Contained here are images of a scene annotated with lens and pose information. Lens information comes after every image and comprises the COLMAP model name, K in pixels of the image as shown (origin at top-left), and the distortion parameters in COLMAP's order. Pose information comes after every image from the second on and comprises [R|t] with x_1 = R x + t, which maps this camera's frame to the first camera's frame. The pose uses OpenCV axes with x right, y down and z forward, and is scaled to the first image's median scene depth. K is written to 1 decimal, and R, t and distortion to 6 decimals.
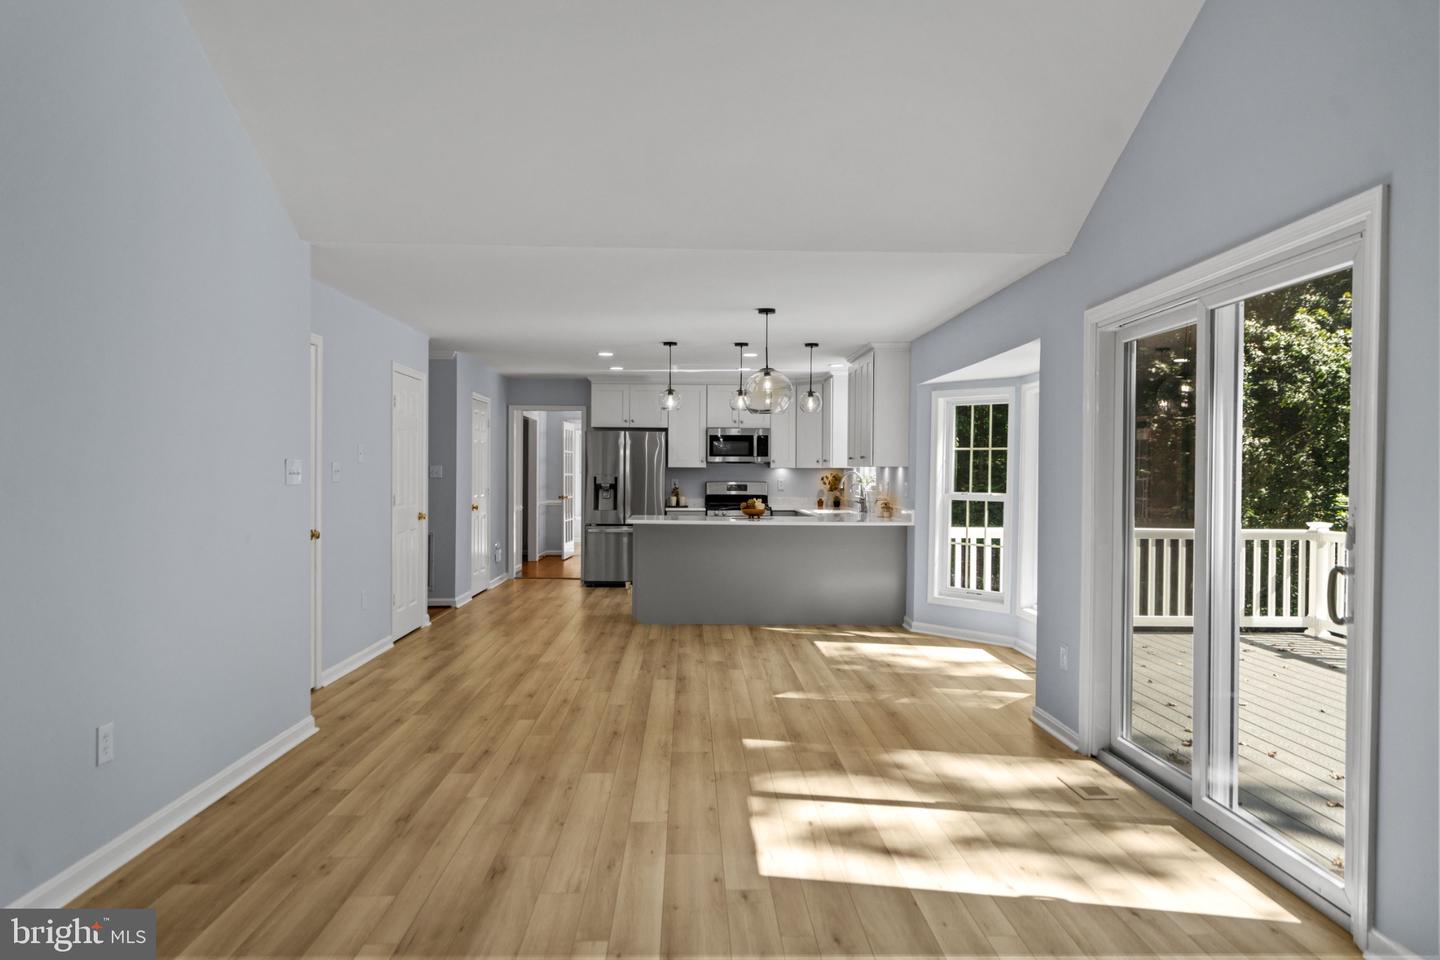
lens RADIAL K [[993.2, 0, 720.0], [0, 993.2, 480.0], [0, 0, 1]] dist [-0.000076, -0.000276]
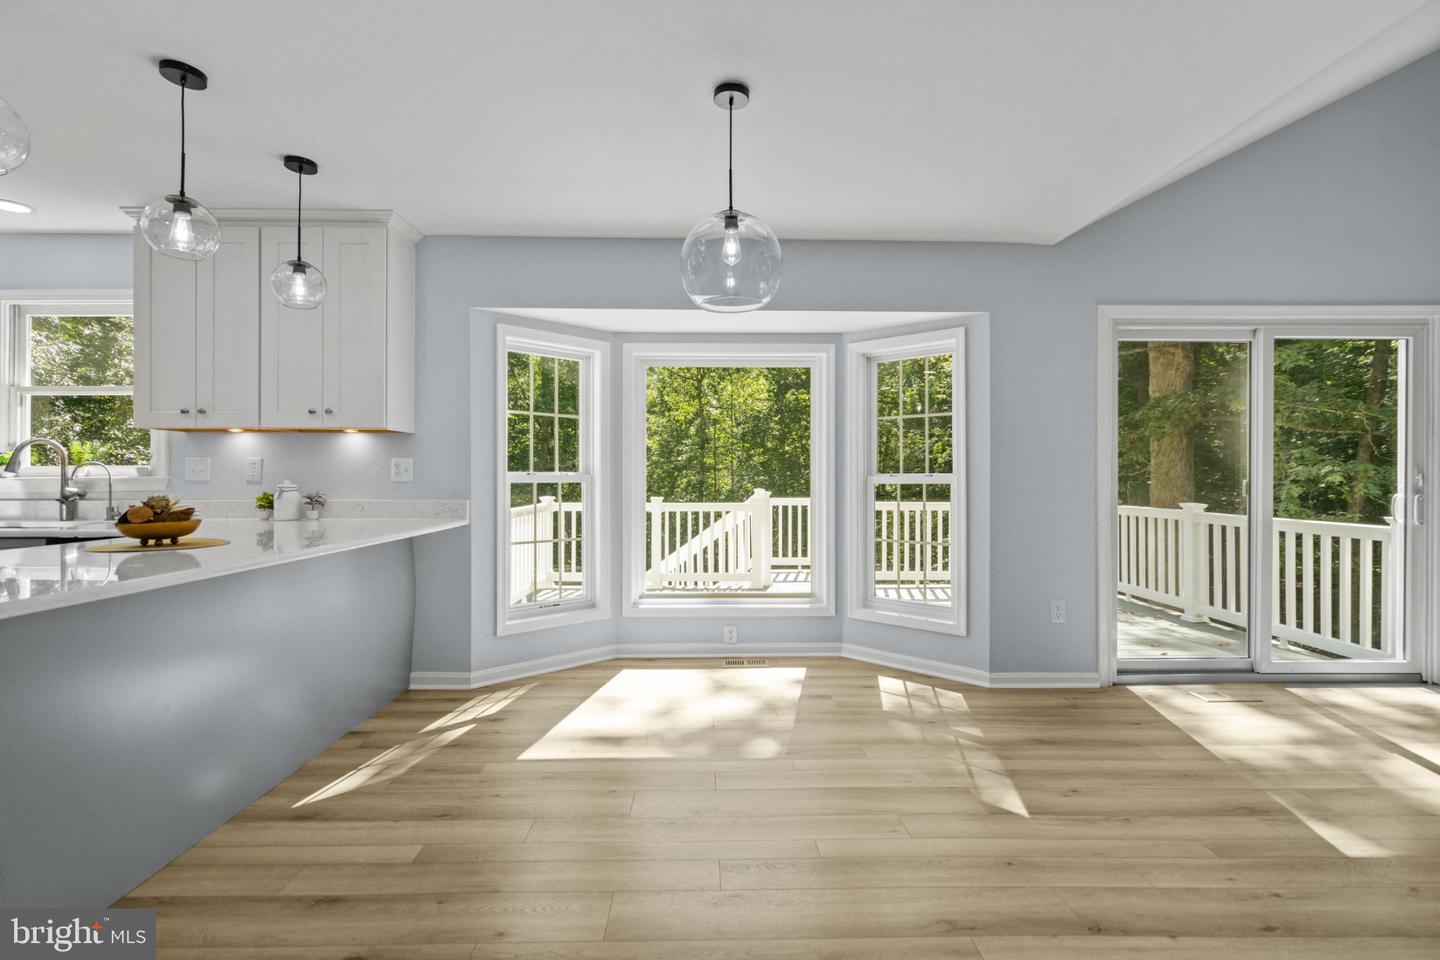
lens RADIAL K [[658.2, 0, 720.4], [0, 658.2, 460.4], [0, 0, 1]] dist [-0.001709, 0.000339]
pose [[-0.001229, 0.020479, 0.999790, -0.279846], [0.005934, 0.999773, -0.020471, 0.017293], [-0.999982, 0.005908, -0.001350, 1.006630]]
